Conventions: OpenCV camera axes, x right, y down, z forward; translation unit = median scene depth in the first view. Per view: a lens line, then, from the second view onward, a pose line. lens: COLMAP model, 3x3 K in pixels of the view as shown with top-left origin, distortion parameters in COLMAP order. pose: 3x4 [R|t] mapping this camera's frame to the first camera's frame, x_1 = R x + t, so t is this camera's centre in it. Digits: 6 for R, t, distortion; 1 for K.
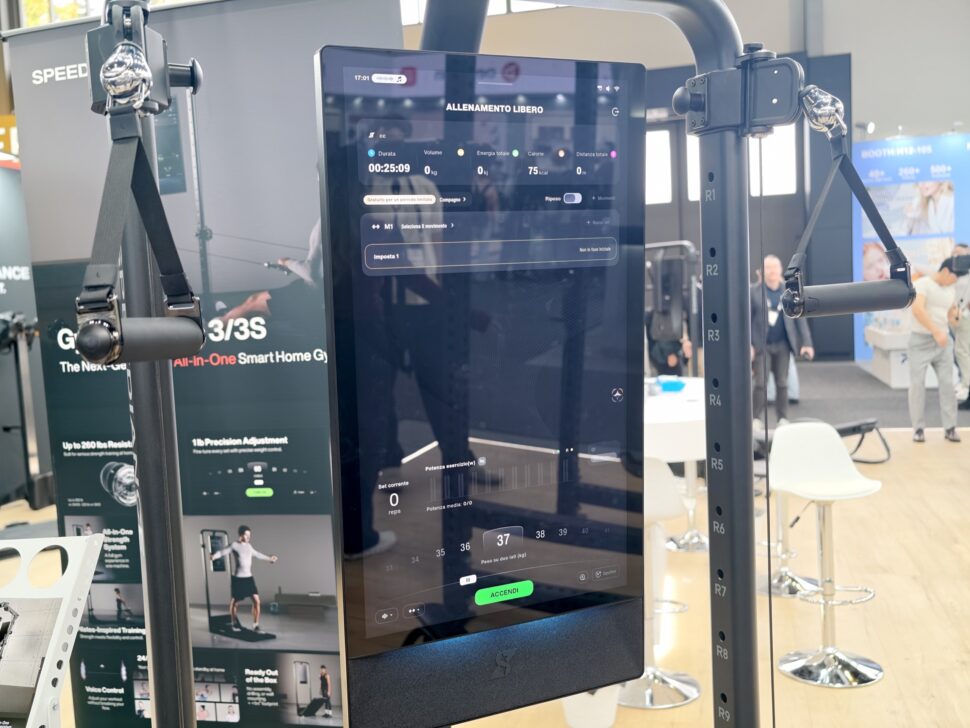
lens RADIAL K [[1001.6, 0, 489.6], [0, 1001.6, 368.5], [0, 0, 1]] dist [0.046112, 0.030745]
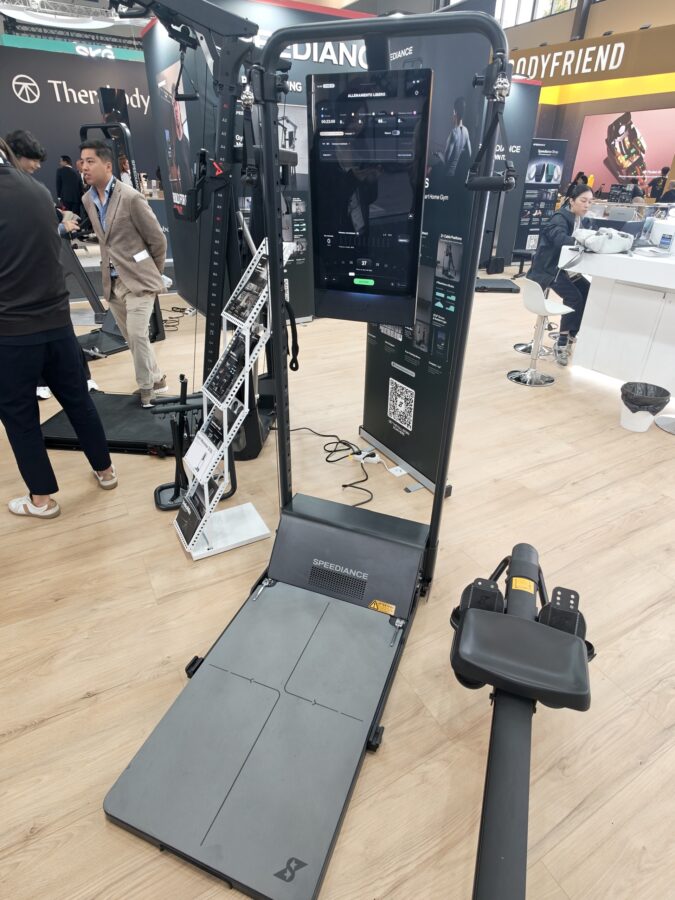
lens RADIAL K [[505.8, 0, 337.5], [0, 505.8, 450.0], [0, 0, 1]] dist [0.014177, 0.001092]
pose [[0.678285, 0.403983, -0.613781, 0.645843], [-0.102248, 0.879070, 0.465599, -0.023172], [0.727650, -0.253051, 0.637566, -0.108971]]
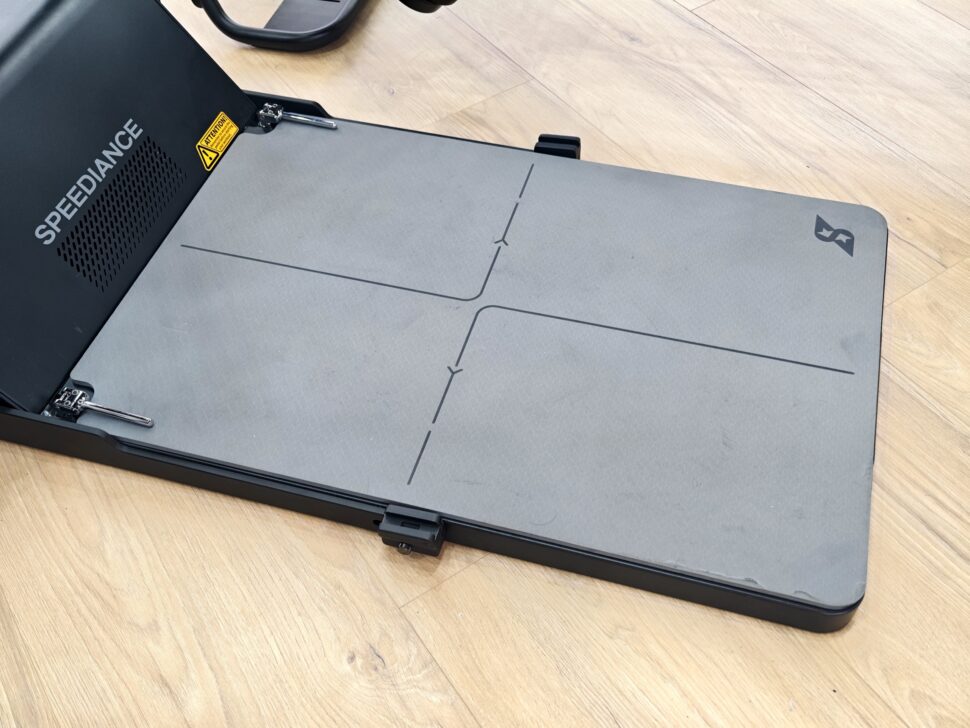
lens RADIAL K [[1001.6, 0, 489.6], [0, 1001.6, 368.5], [0, 0, 1]] dist [0.046112, 0.030745]
pose [[0.665383, -0.557503, 0.496443, -0.176031], [0.055432, 0.700089, 0.711901, 0.331267], [-0.744441, -0.446168, 0.496731, -0.080255]]
